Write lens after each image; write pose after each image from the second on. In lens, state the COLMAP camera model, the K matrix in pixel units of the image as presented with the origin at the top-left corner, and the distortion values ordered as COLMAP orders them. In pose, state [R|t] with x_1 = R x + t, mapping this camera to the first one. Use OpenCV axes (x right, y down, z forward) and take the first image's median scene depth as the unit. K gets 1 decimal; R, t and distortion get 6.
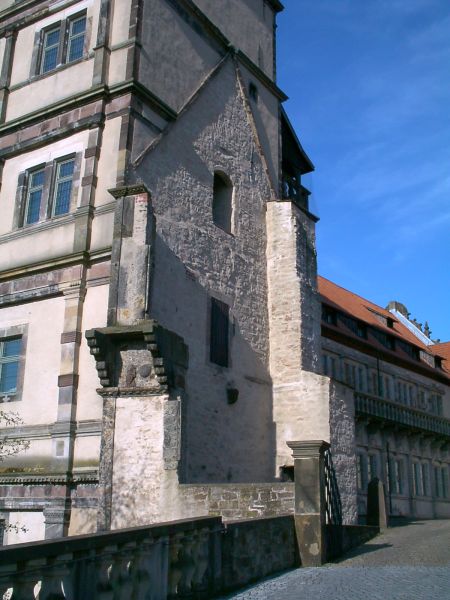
lens RADIAL K [[718.0, 0, 214.1], [0, 718.0, 312.9], [0, 0, 1]] dist [-0.075003, 0.000000]
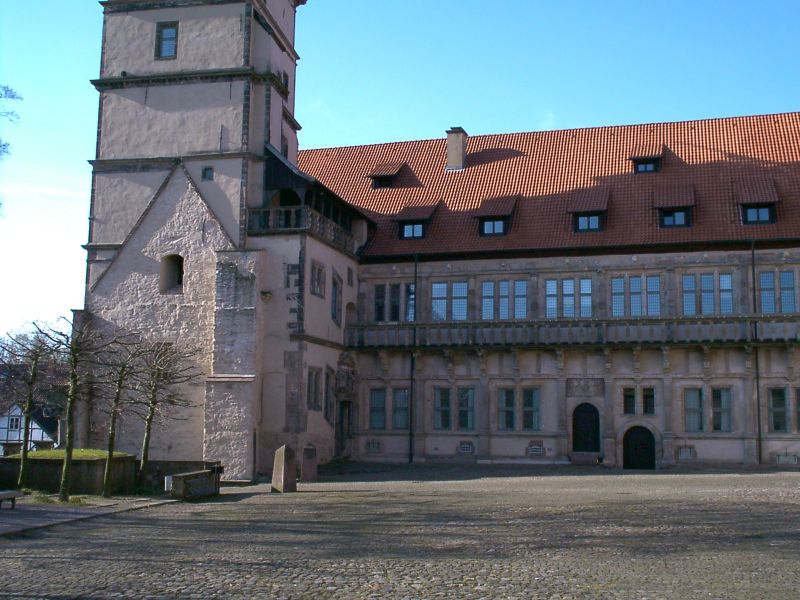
lens RADIAL K [[957.4, 0, 402.4], [0, 957.4, 292.9], [0, 0, 1]] dist [-0.075003, 0.000000]
pose [[0.374816, -0.135724, -0.917110, 2.223256], [0.266568, 0.963230, -0.033605, 0.092768], [0.887949, -0.231877, 0.397214, 0.643714]]
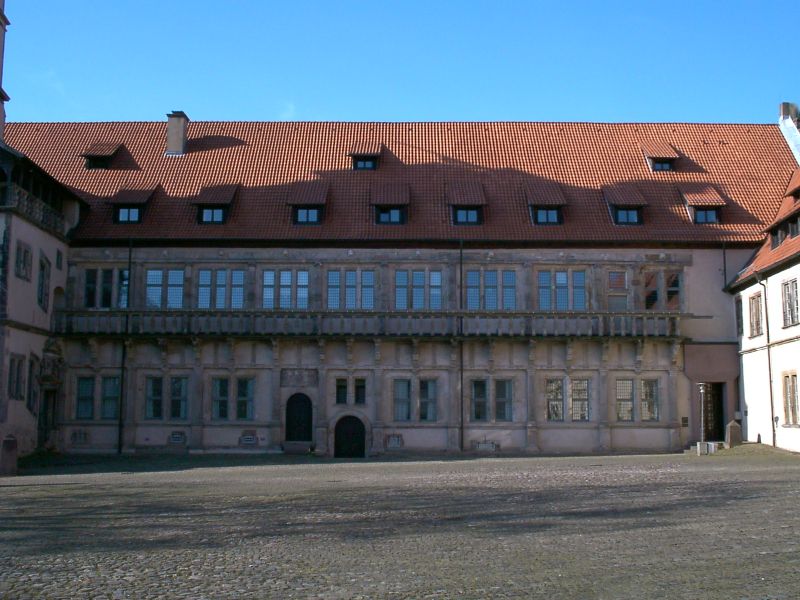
lens RADIAL K [[957.4, 0, 404.4], [0, 957.4, 299.4], [0, 0, 1]] dist [-0.075003, 0.000000]
pose [[0.630228, -0.105642, -0.769189, 2.228222], [0.233534, 0.970615, 0.058037, 0.091219], [0.740456, -0.216208, 0.636380, 0.639812]]
